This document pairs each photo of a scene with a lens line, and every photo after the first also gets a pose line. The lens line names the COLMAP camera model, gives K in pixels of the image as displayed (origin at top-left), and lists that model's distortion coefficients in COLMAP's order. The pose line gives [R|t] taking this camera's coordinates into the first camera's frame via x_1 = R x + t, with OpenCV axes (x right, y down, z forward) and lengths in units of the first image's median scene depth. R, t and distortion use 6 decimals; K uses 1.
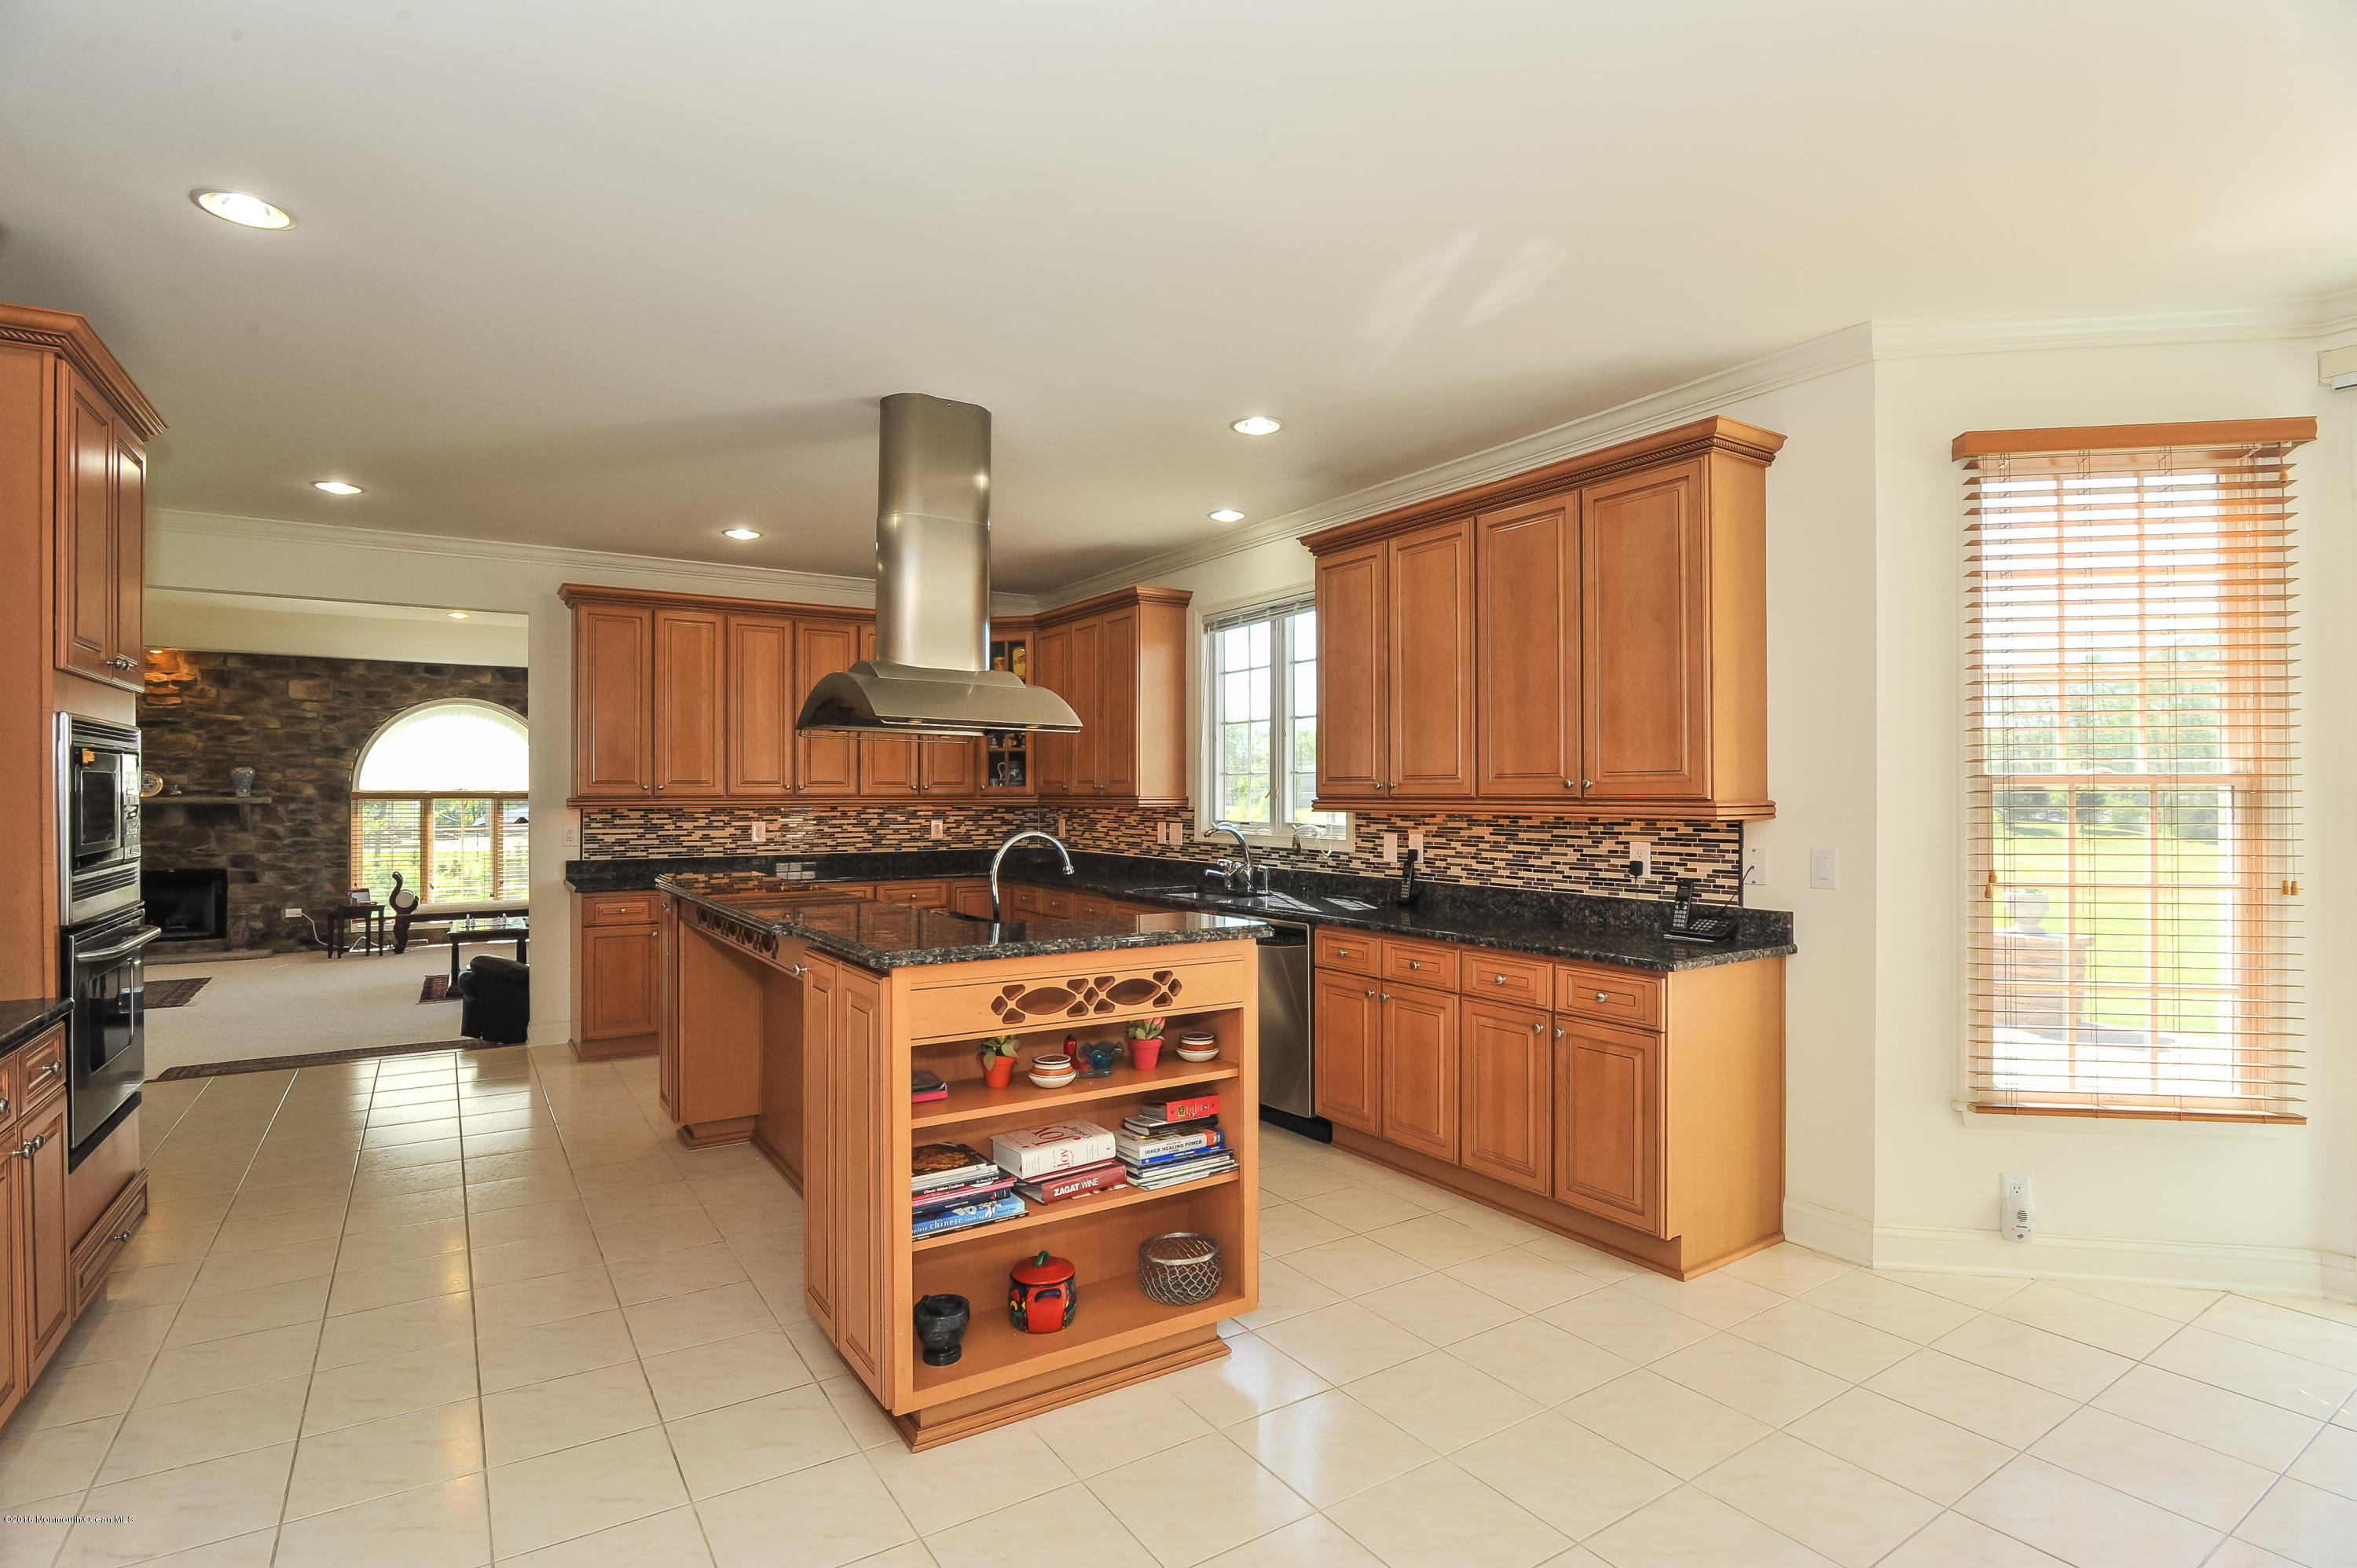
lens RADIAL K [[1143.4, 0, 1178.5], [0, 1143.4, 784.0], [0, 0, 1]] dist [-0.017968, -0.001574]
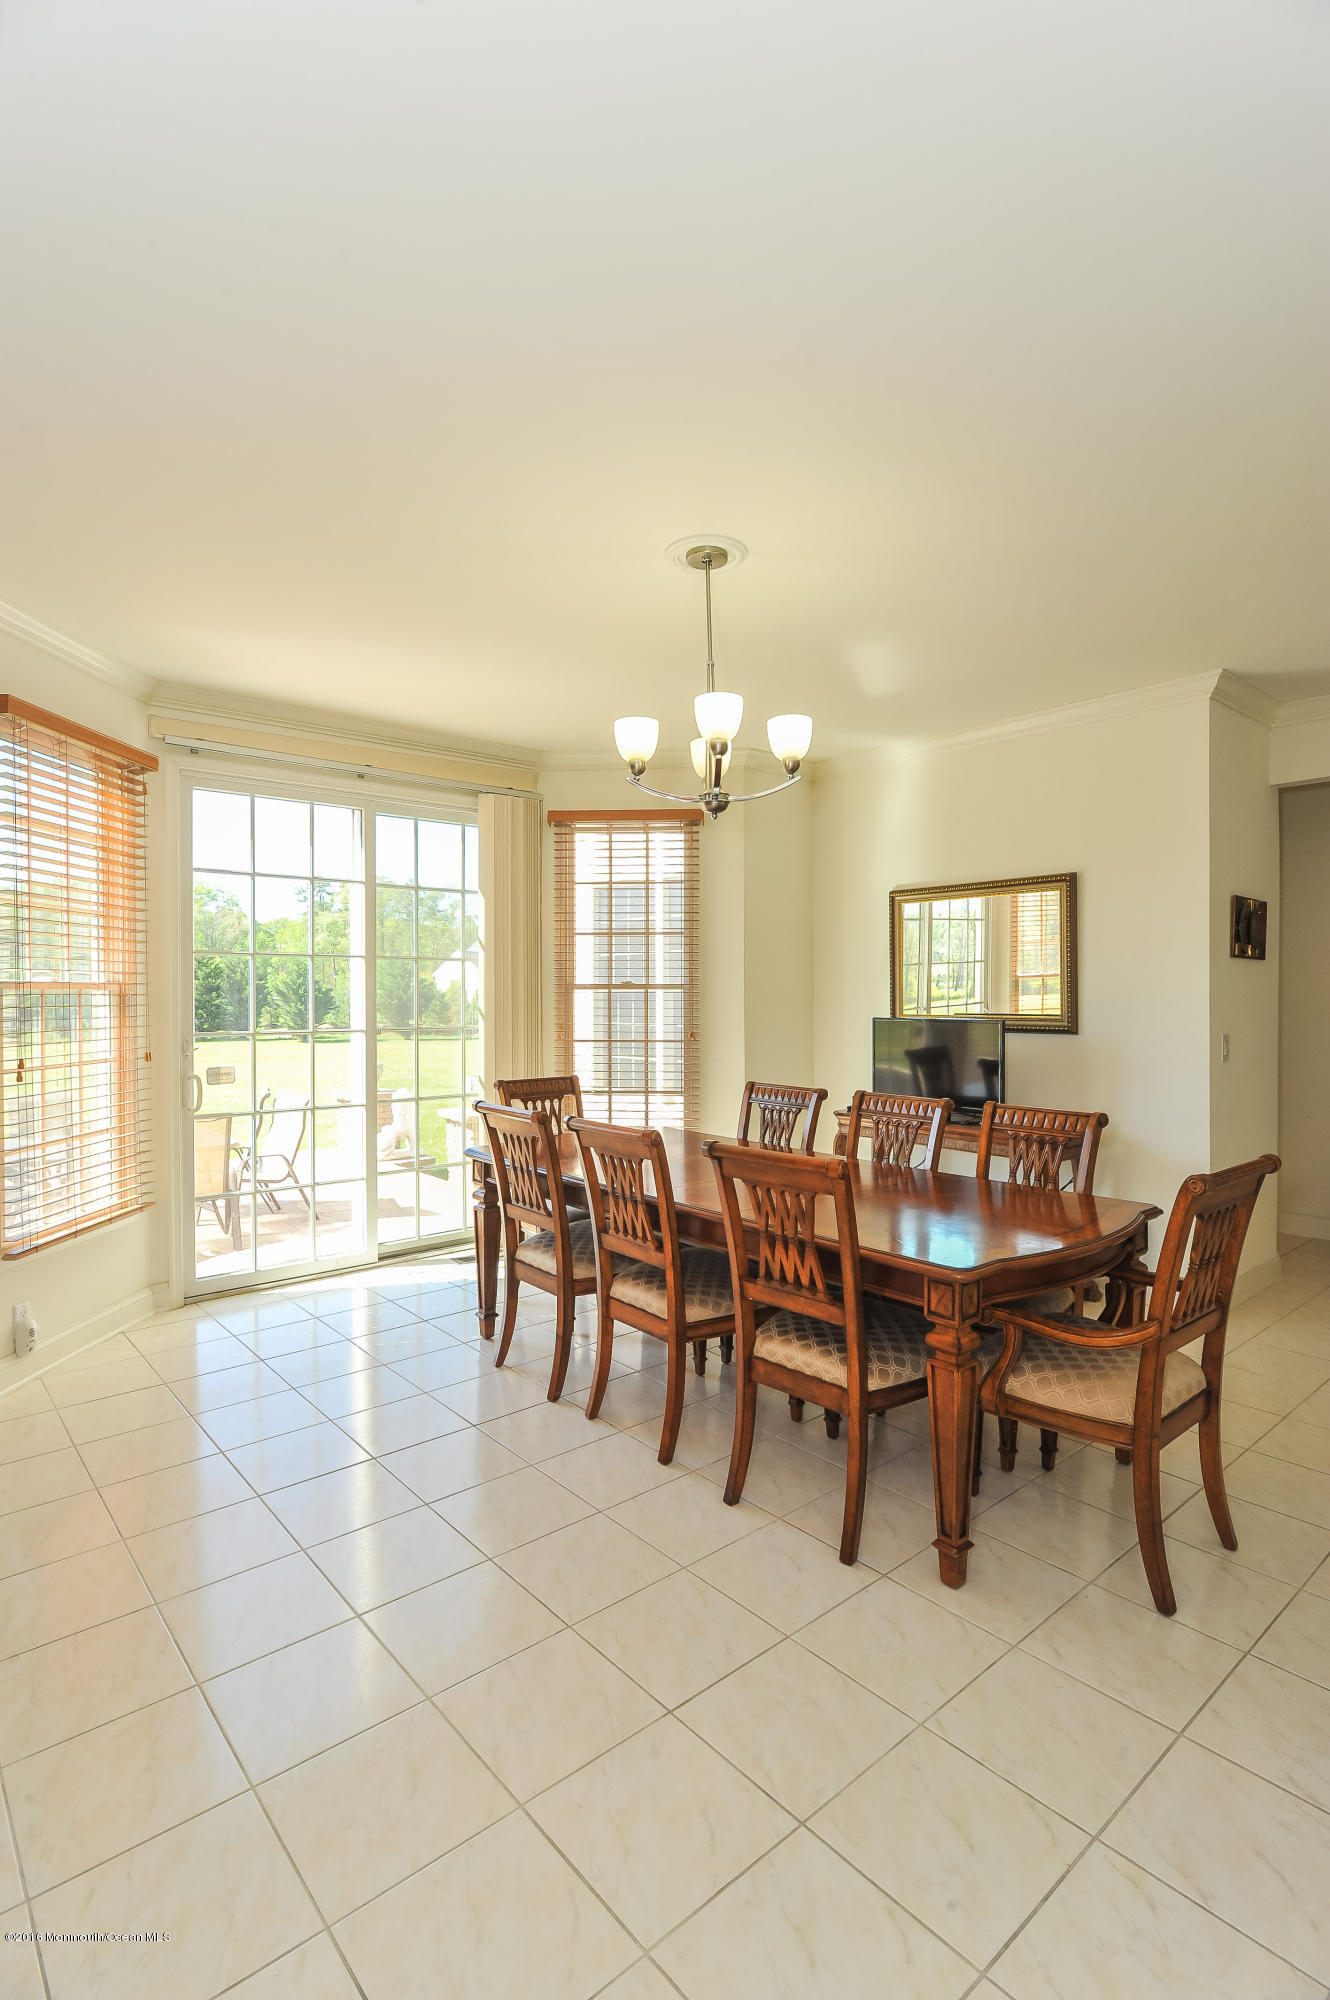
lens RADIAL K [[970.3, 0, 665.0], [0, 970.3, 1000.0], [0, 0, 1]] dist [-0.017968, -0.001574]
pose [[-0.133840, -0.005176, 0.990989, -0.261935], [-0.006568, 0.999969, 0.004336, 0.002274], [-0.990981, -0.005929, -0.133870, 0.290098]]
